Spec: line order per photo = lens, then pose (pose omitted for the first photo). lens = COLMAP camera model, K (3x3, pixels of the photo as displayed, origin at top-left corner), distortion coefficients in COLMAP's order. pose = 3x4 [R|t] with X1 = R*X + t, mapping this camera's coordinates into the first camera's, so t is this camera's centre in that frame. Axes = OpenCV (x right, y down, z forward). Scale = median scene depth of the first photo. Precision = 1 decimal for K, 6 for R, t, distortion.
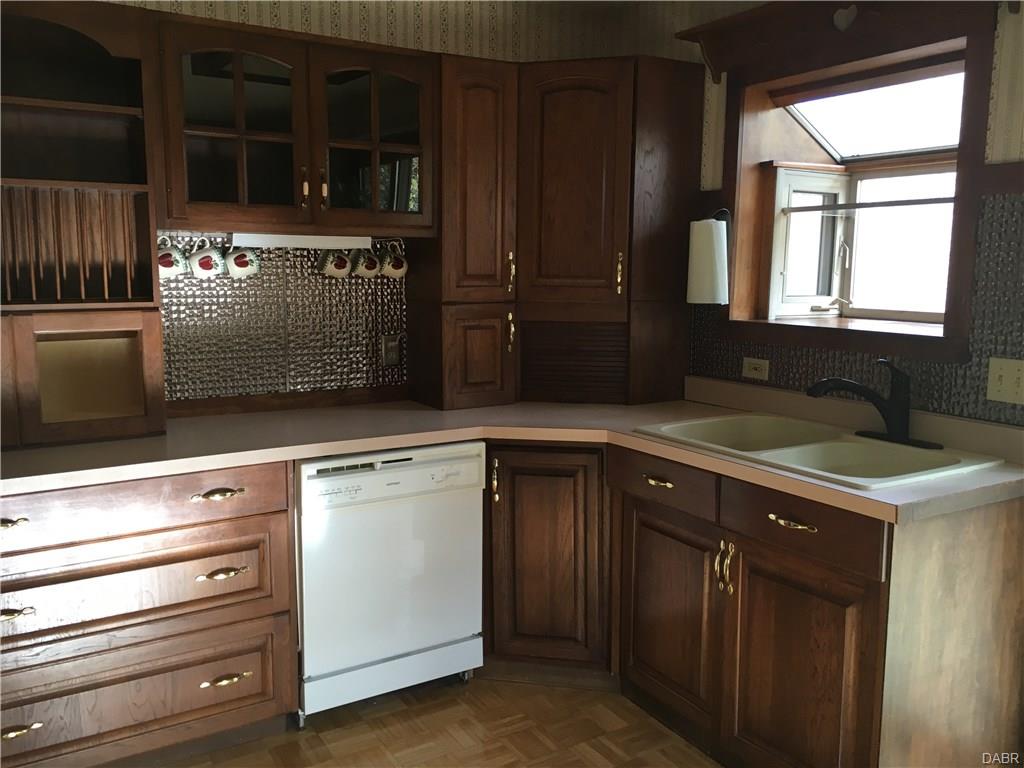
lens RADIAL K [[871.8, 0, 514.2], [0, 871.8, 380.6], [0, 0, 1]] dist [0.086764, -0.100493]
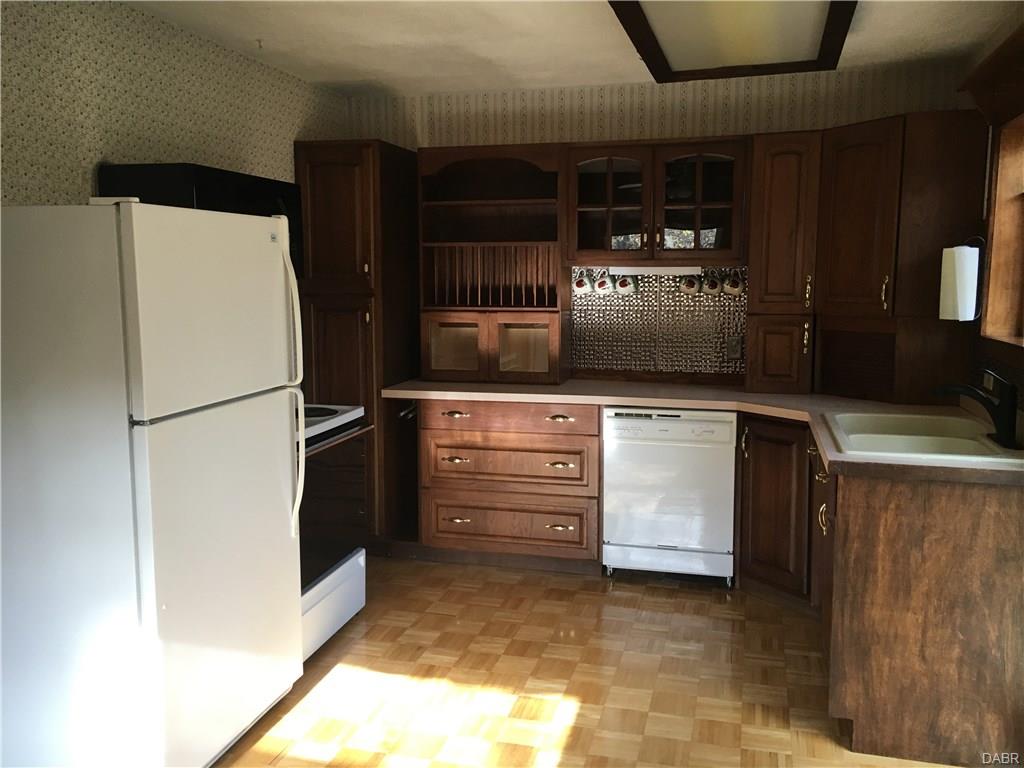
lens RADIAL K [[871.8, 0, 514.2], [0, 871.8, 380.6], [0, 0, 1]] dist [0.086764, -0.100493]
pose [[0.686333, 0.083722, -0.722452, 0.705201], [-0.096346, 0.995064, 0.023785, 0.019086], [0.720878, 0.053281, 0.691011, -0.218881]]
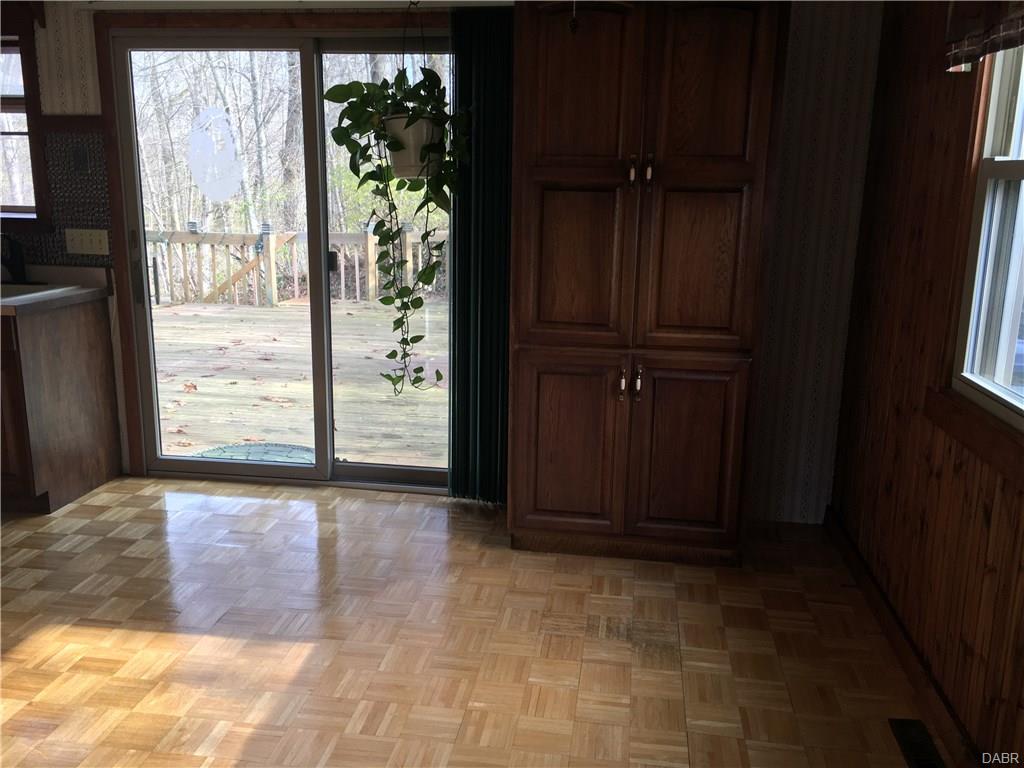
lens RADIAL K [[871.8, 0, 514.2], [0, 871.8, 380.6], [0, 0, 1]] dist [0.086764, -0.100493]
pose [[0.637922, -0.168856, 0.751361, -0.211225], [0.095820, 0.985487, 0.140119, 0.088023], [-0.764116, -0.017390, 0.644844, -0.652994]]
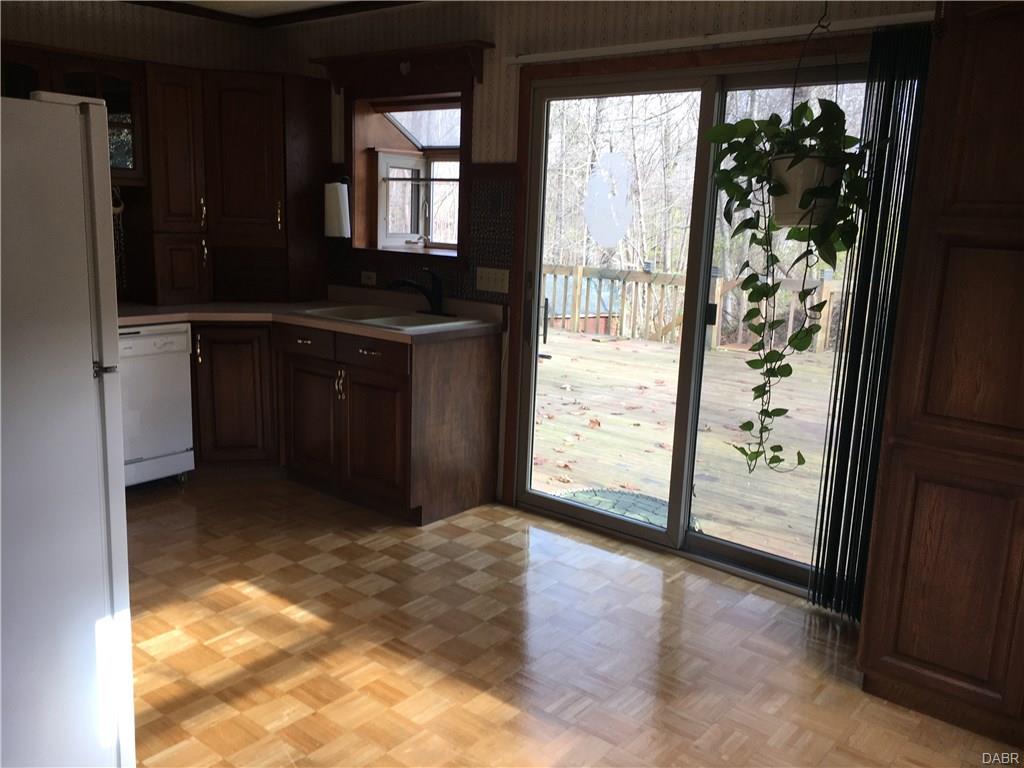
lens RADIAL K [[871.8, 0, 514.2], [0, 871.8, 380.6], [0, 0, 1]] dist [0.086764, -0.100493]
pose [[0.943291, -0.037284, 0.329868, -0.010233], [0.016417, 0.997696, 0.065821, 0.076276], [-0.331562, -0.056673, 0.941730, -0.644505]]
